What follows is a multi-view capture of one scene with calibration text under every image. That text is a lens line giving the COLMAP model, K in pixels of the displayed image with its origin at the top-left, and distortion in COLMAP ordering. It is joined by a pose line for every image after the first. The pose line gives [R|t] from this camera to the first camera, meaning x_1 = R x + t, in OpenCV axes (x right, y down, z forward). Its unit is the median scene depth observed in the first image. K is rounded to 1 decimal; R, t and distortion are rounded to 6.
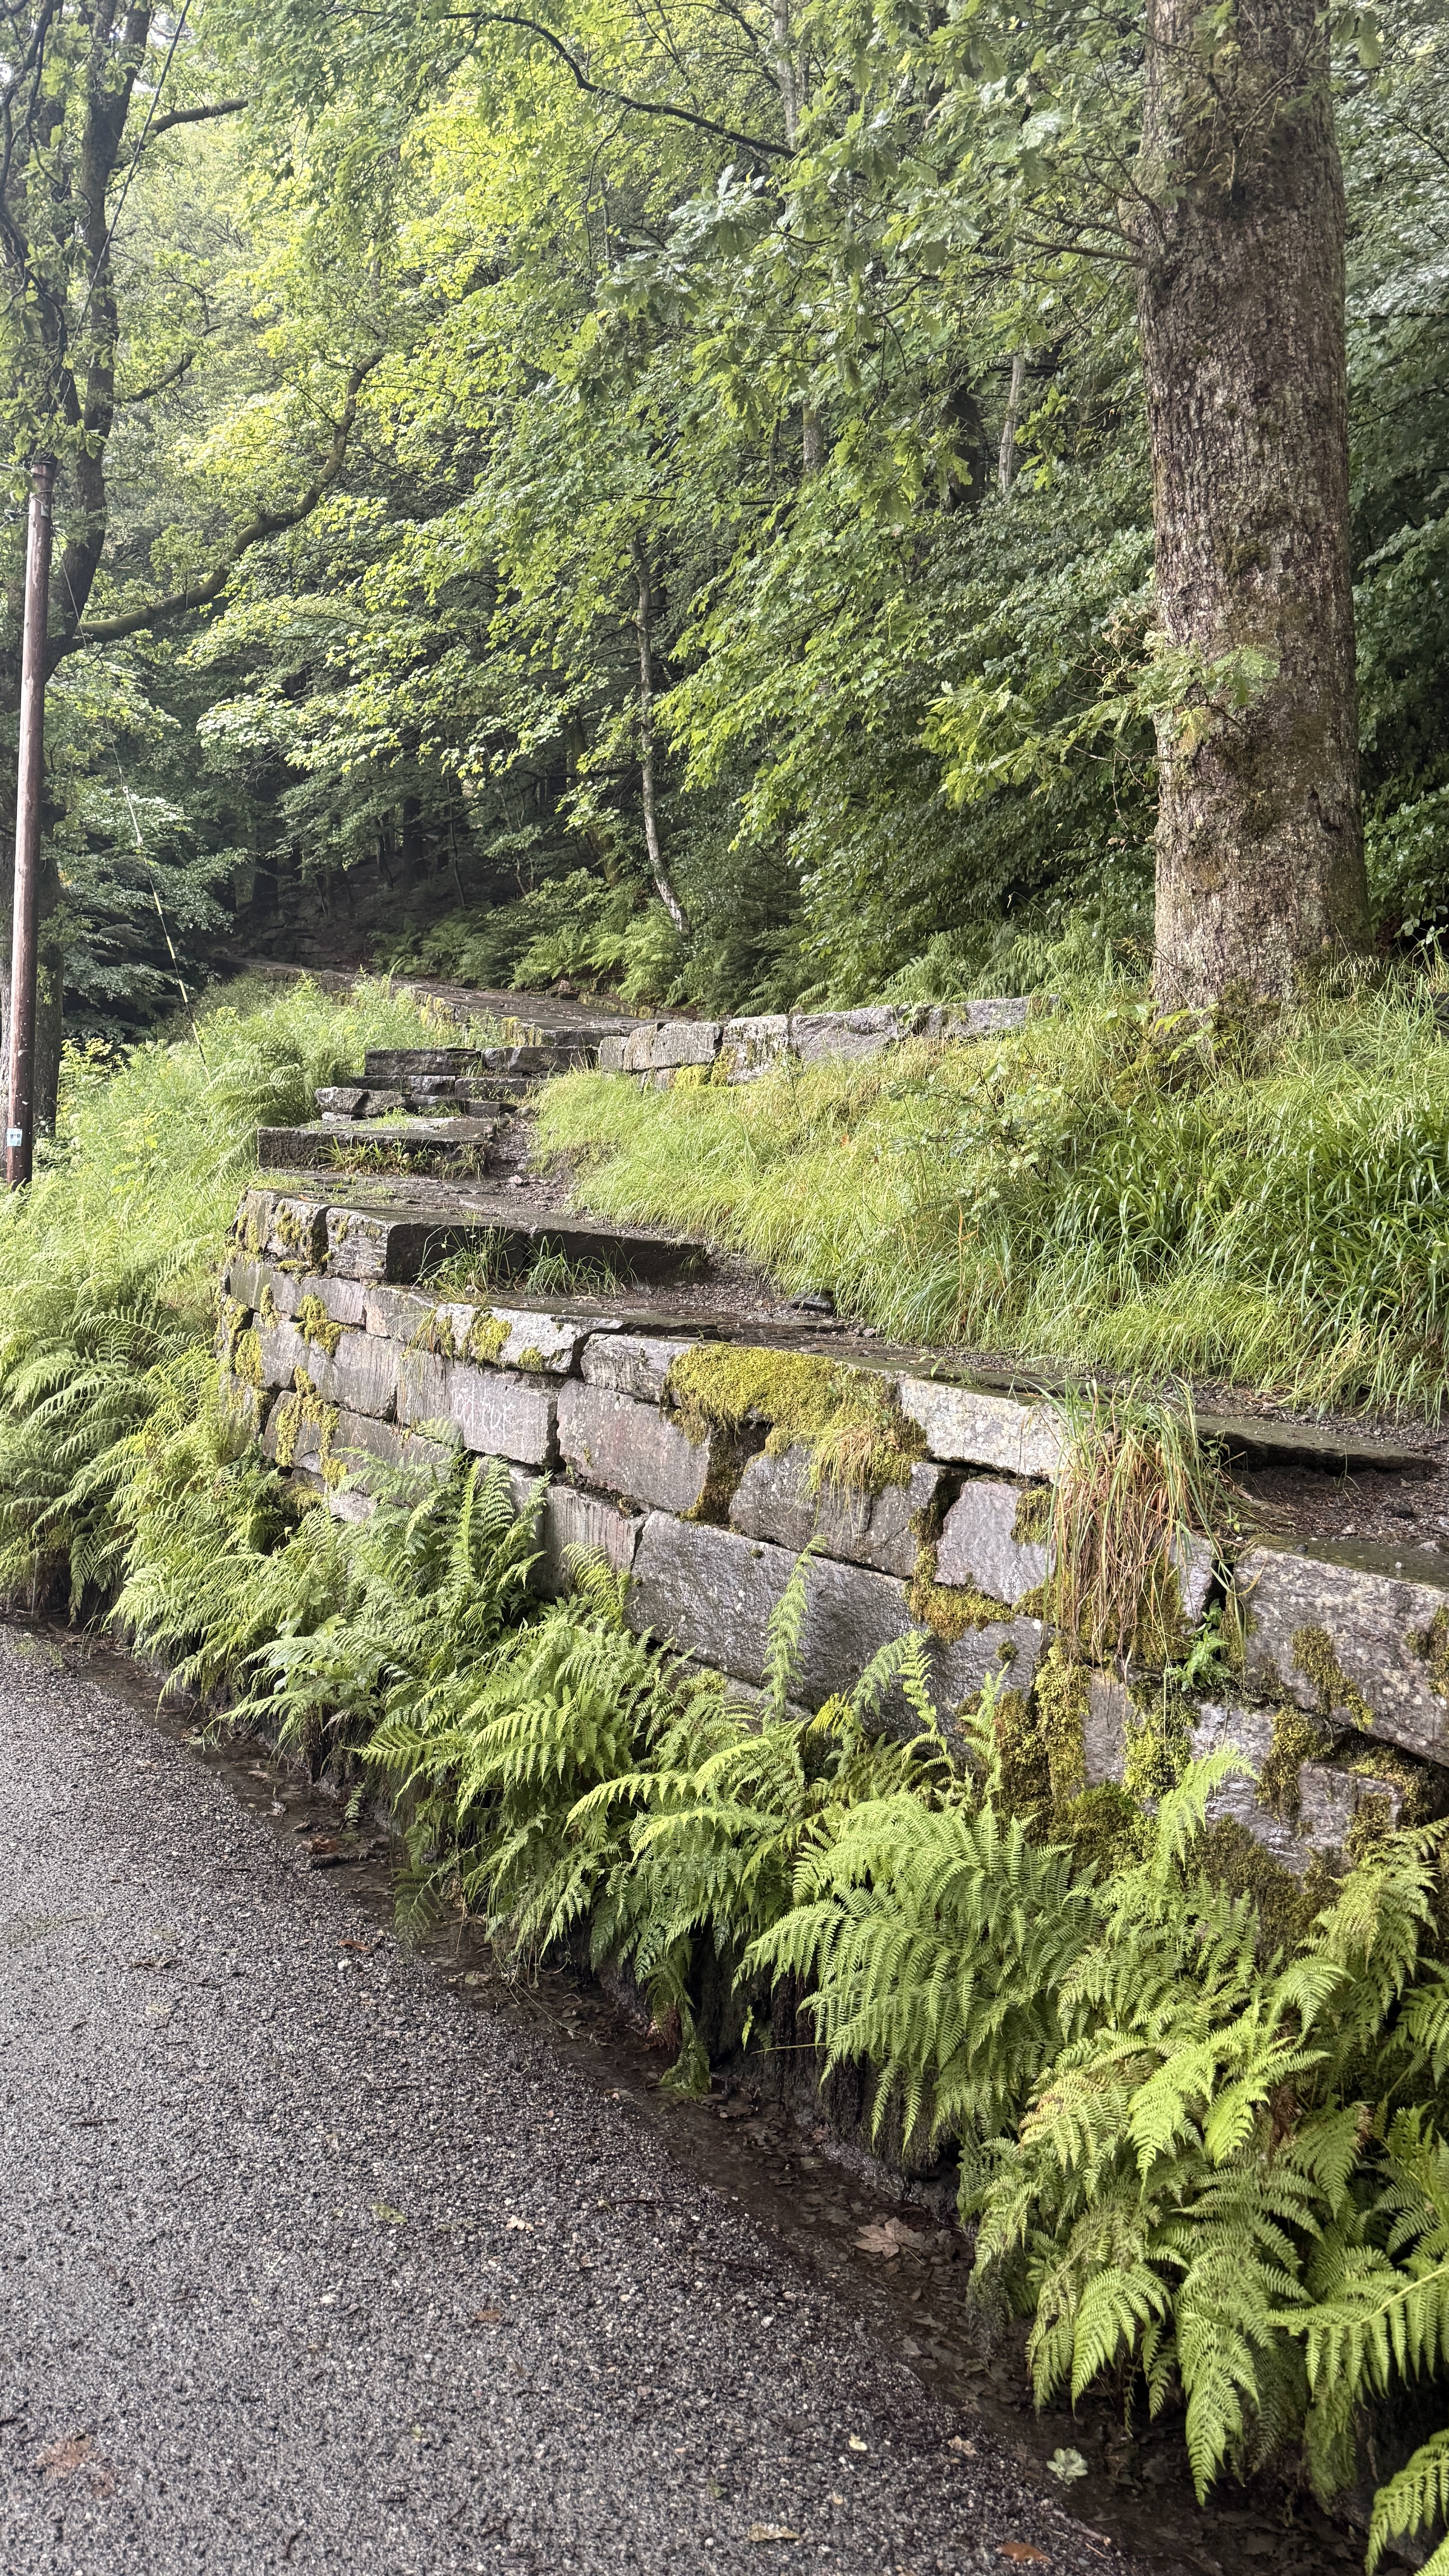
lens RADIAL K [[1555.0, 0, 724.5], [0, 1555.0, 1288.0], [0, 0, 1]] dist [0.081688, -0.082740]
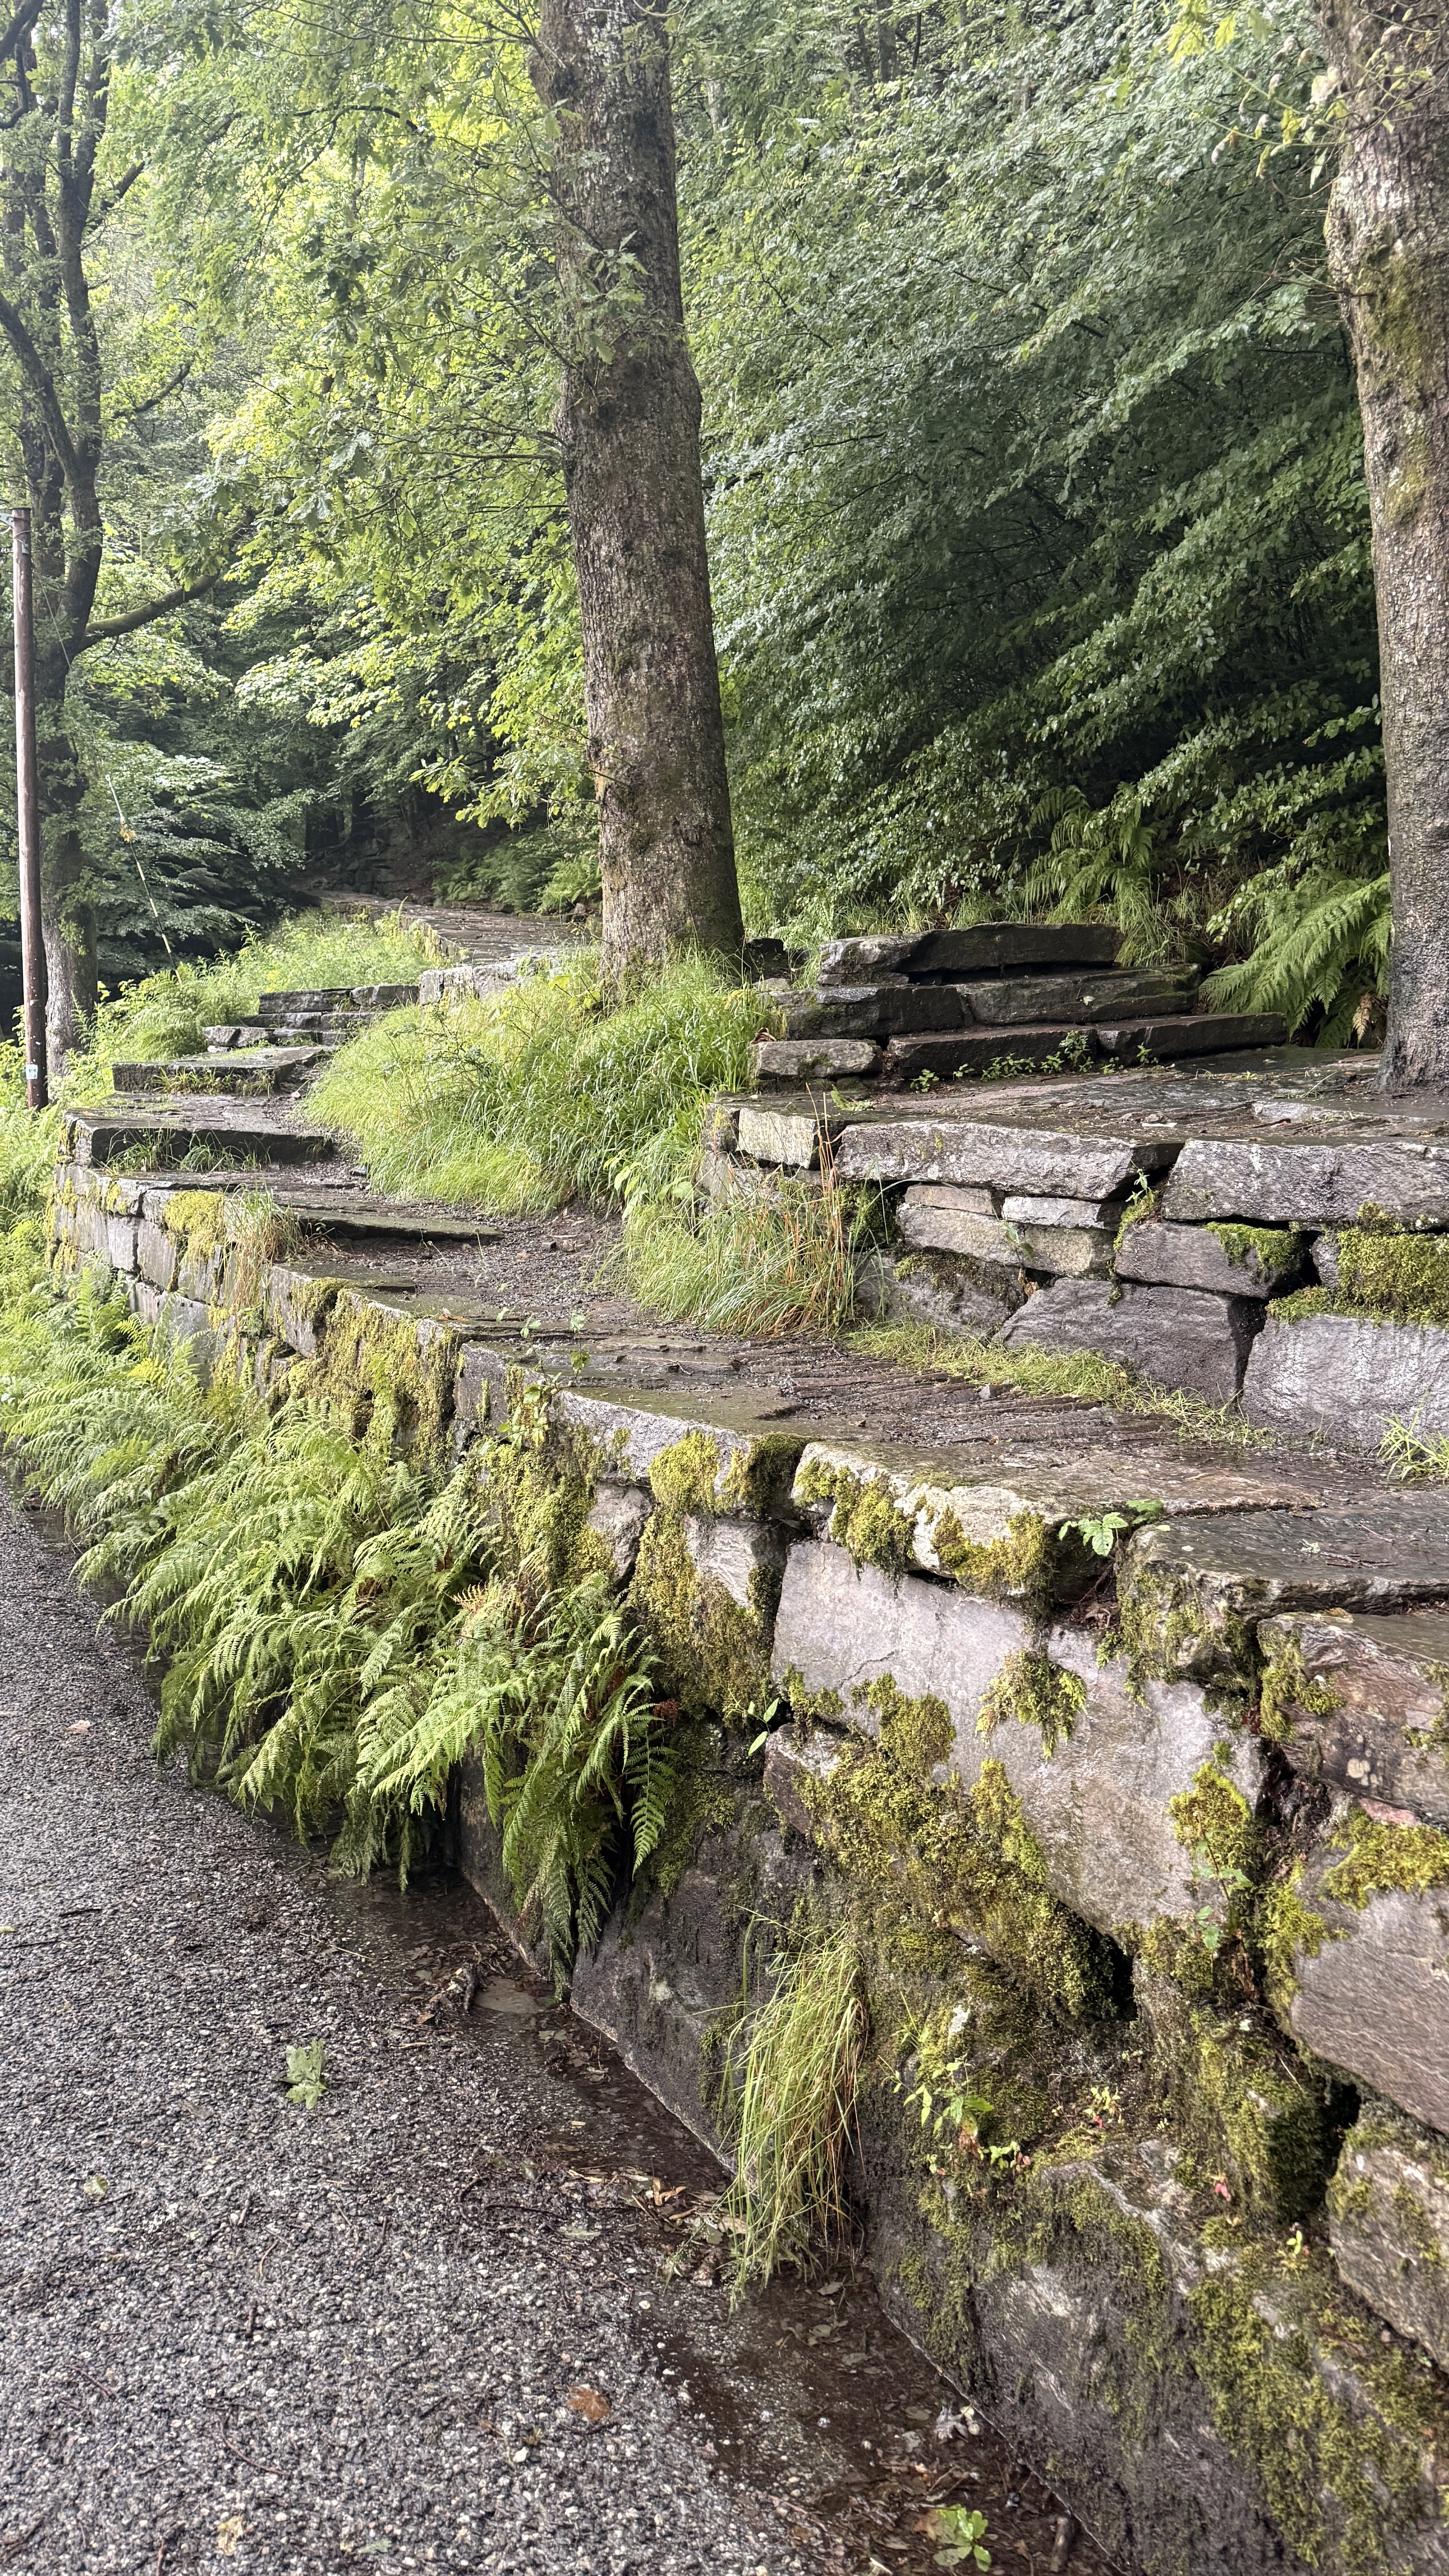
lens RADIAL K [[1555.0, 0, 724.5], [0, 1555.0, 1288.0], [0, 0, 1]] dist [0.081688, -0.082740]
pose [[0.994830, -0.020764, -0.099411, 0.172031], [0.026856, 0.997816, 0.060342, 0.012178], [0.097941, -0.062699, 0.993215, -0.153087]]
